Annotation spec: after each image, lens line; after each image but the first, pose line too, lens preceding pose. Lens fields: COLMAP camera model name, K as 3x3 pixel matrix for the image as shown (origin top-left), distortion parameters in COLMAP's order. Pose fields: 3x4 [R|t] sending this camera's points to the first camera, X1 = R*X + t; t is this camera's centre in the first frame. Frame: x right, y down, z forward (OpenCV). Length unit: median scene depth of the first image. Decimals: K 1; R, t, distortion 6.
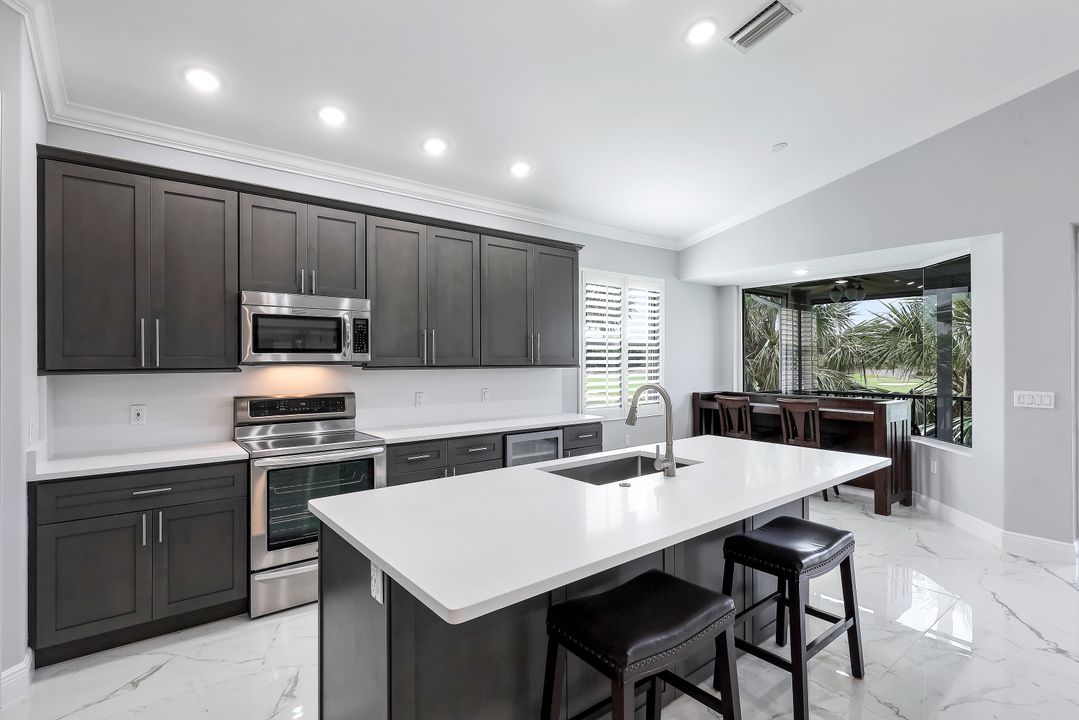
lens RADIAL K [[530.3, 0, 540.5], [0, 530.3, 358.0], [0, 0, 1]] dist [0.001599, 0.000004]
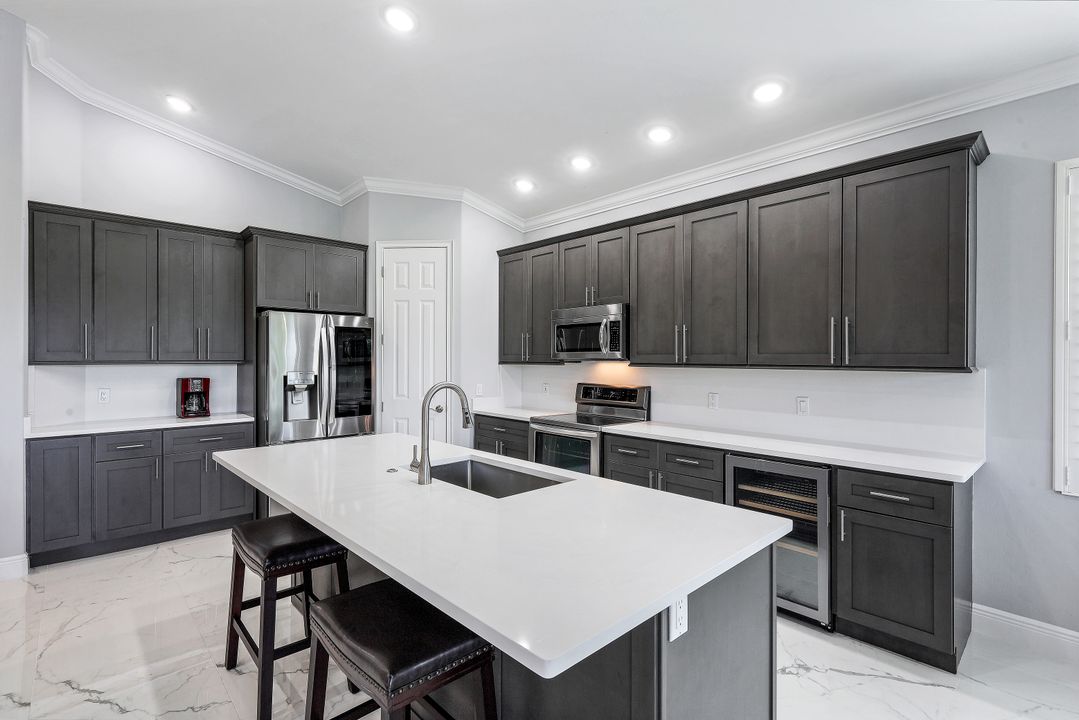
lens RADIAL K [[497.5, 0, 539.6], [0, 497.5, 358.9], [0, 0, 1]] dist [0.001362, 0.000244]
pose [[0.087286, 0.003281, -0.996178, 0.670747], [0.001887, 0.999992, 0.003459, 0.002903], [0.996182, -0.002182, 0.087279, 0.692165]]
